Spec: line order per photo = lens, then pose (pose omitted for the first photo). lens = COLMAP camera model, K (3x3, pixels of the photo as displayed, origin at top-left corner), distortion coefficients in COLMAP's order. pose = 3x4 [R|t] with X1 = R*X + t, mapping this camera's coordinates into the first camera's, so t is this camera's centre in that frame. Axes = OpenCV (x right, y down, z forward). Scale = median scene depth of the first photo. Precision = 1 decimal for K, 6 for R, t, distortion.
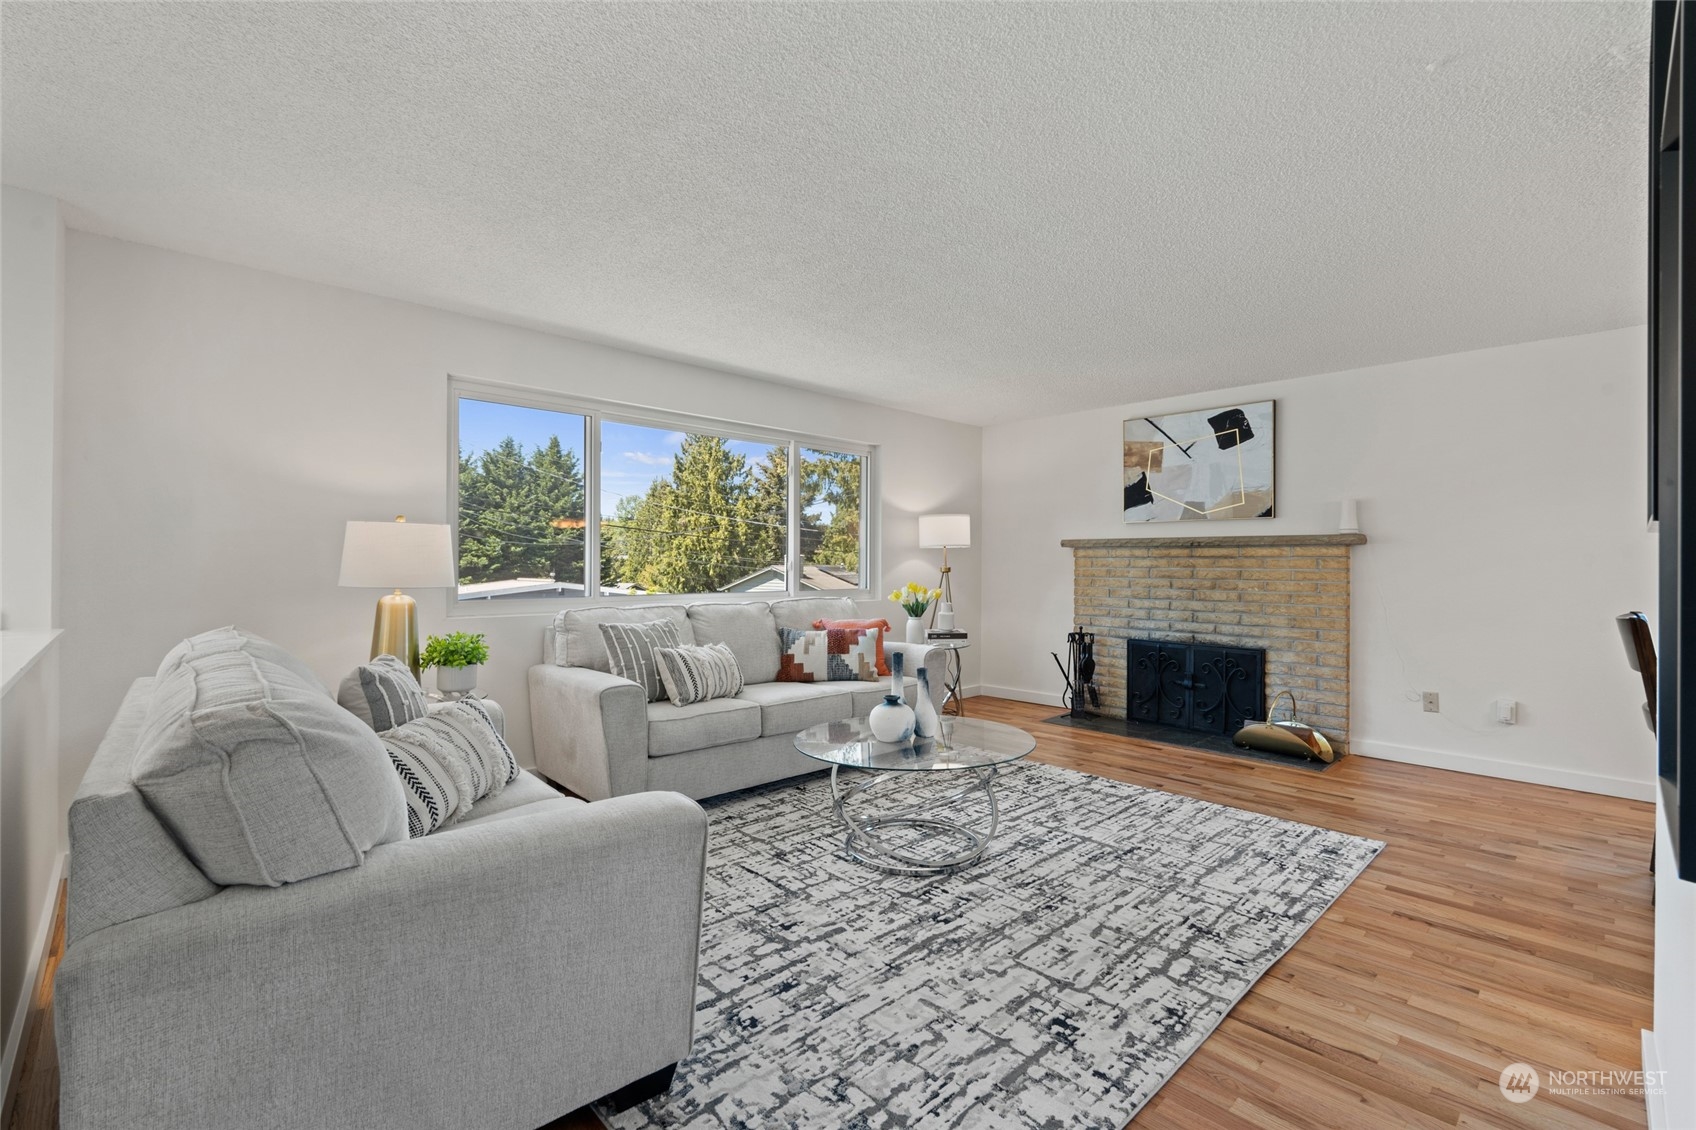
lens RADIAL K [[740.9, 0, 850.0], [0, 740.9, 565.7], [0, 0, 1]] dist [0.001071, 0.000246]
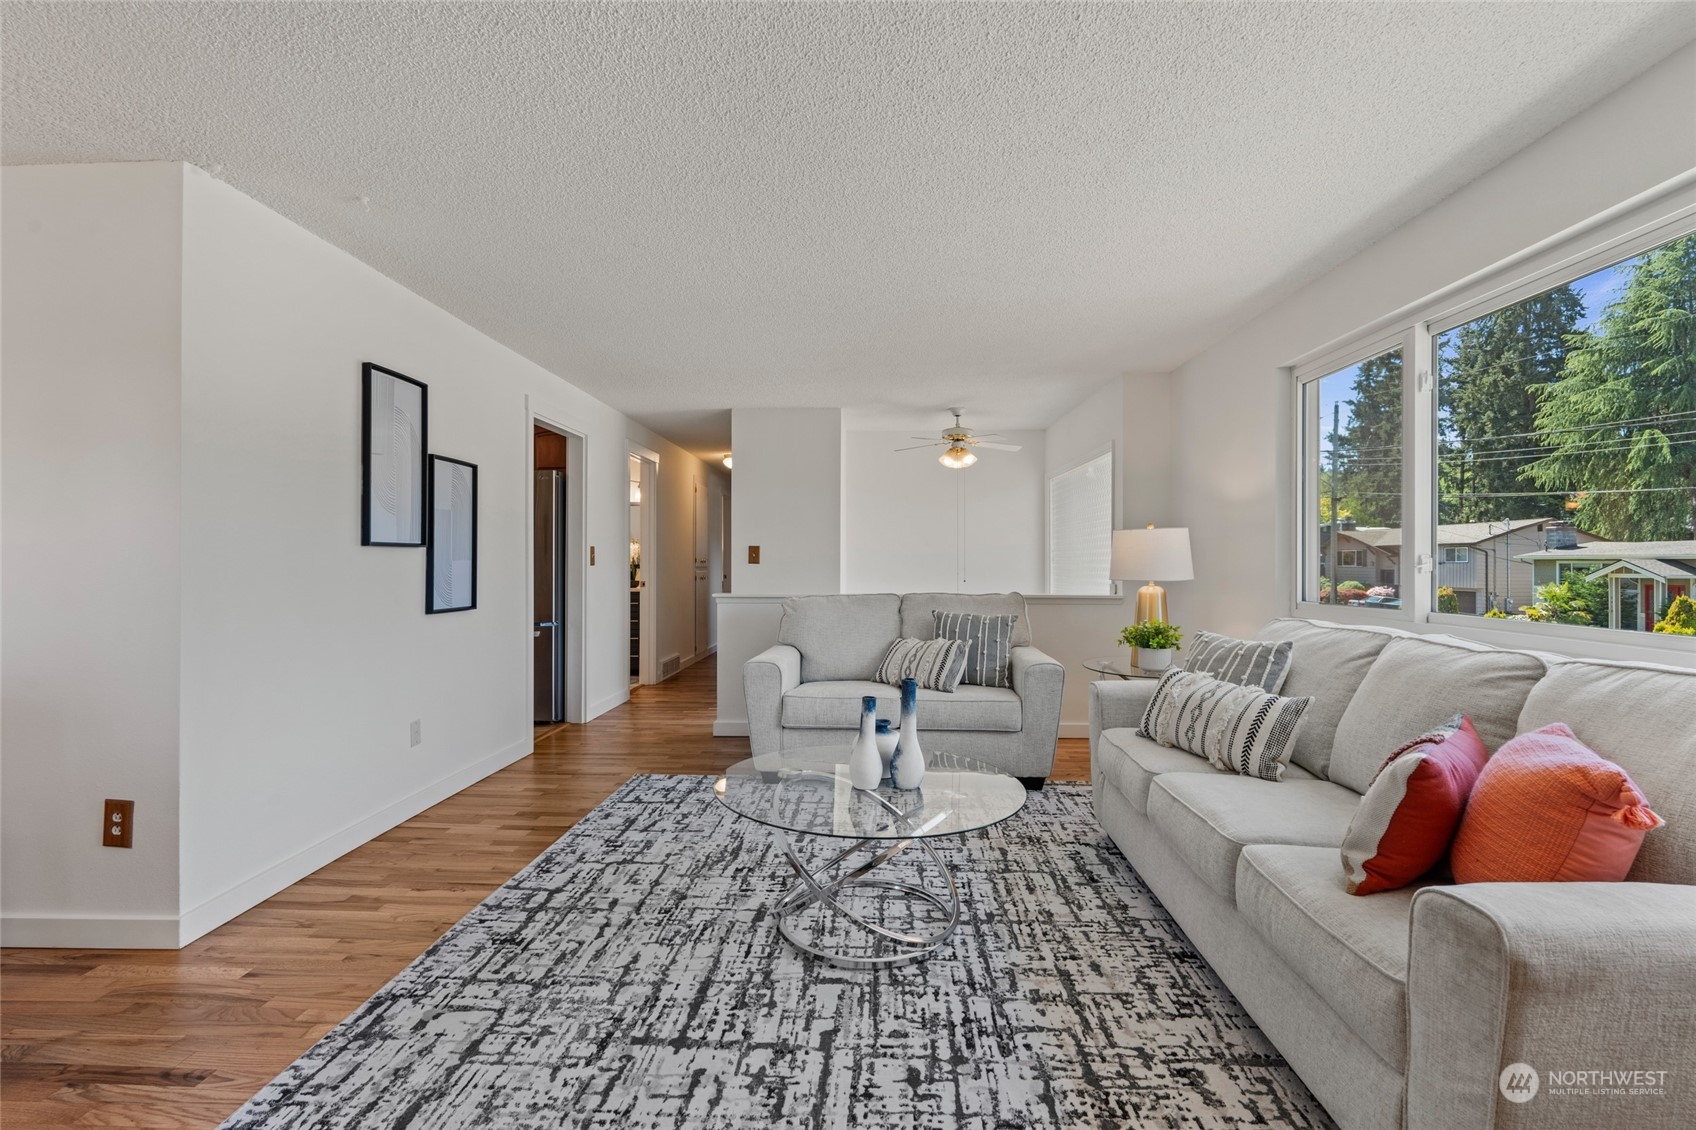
lens RADIAL K [[740.9, 0, 849.5], [0, 740.9, 560.7], [0, 0, 1]] dist [0.001071, 0.000246]
pose [[-0.718709, -0.005836, -0.695287, 0.777325], [-0.004922, 0.999982, -0.003306, 0.002931], [0.695294, 0.001046, -0.718725, 1.868253]]
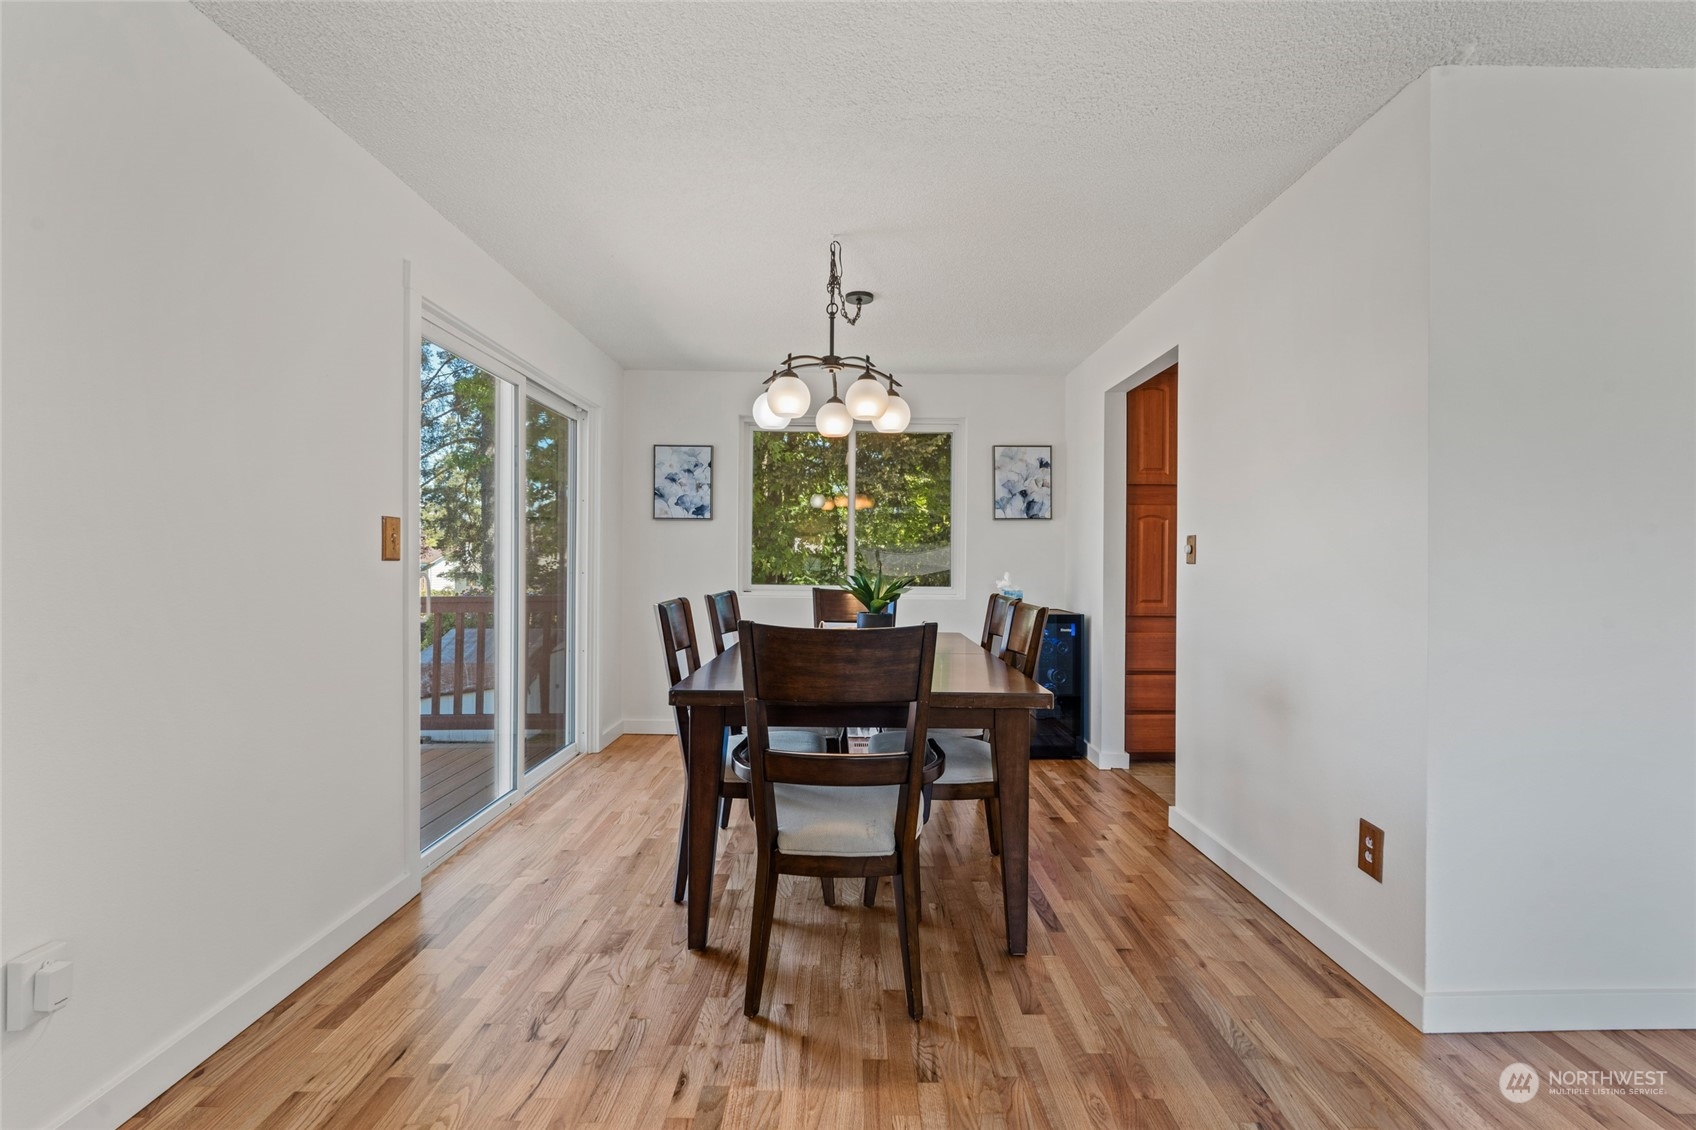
lens RADIAL K [[740.9, 0, 850.3], [0, 740.9, 558.1], [0, 0, 1]] dist [0.001071, 0.000246]
pose [[-0.726342, -0.010894, 0.687248, 0.650818], [-0.012279, 0.999920, 0.002872, 0.007371], [-0.687224, -0.006353, -0.726418, 1.600236]]
